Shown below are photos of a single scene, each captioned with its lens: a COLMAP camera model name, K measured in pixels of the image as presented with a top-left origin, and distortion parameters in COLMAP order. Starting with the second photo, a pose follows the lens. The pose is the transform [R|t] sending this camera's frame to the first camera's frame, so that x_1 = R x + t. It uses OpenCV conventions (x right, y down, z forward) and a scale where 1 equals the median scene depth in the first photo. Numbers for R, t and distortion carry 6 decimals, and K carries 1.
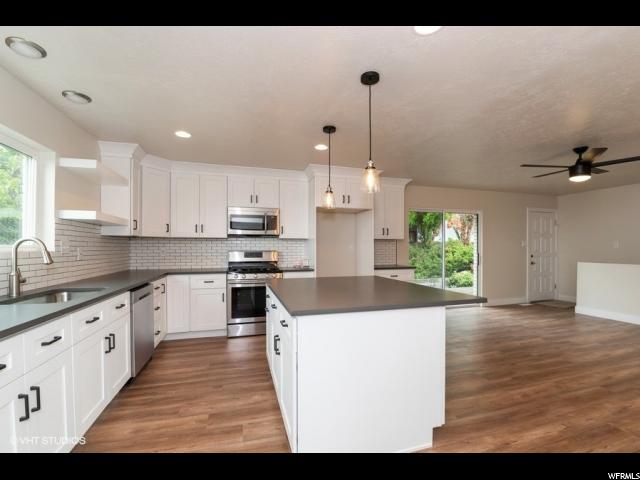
lens RADIAL K [[283.9, 0, 320.2], [0, 283.9, 244.0], [0, 0, 1]] dist [-0.029275, -0.001132]
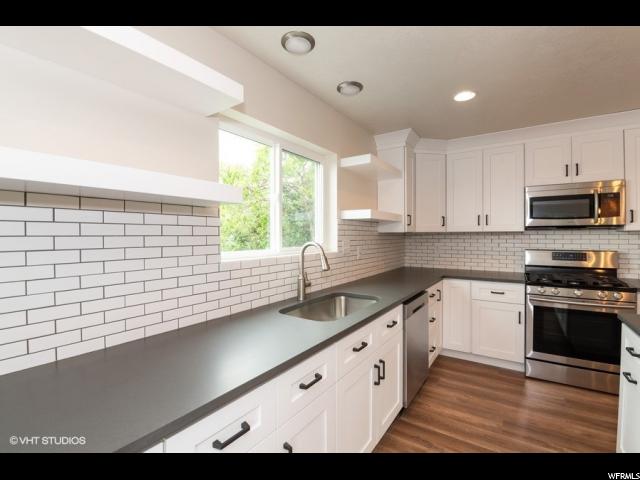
lens RADIAL K [[283.9, 0, 320.2], [0, 283.9, 244.0], [0, 0, 1]] dist [-0.029275, -0.001132]
pose [[0.628138, 0.019908, -0.777847, -0.146088], [0.013861, 0.999228, 0.036768, -0.032695], [0.777979, -0.033877, 0.627377, 0.227362]]
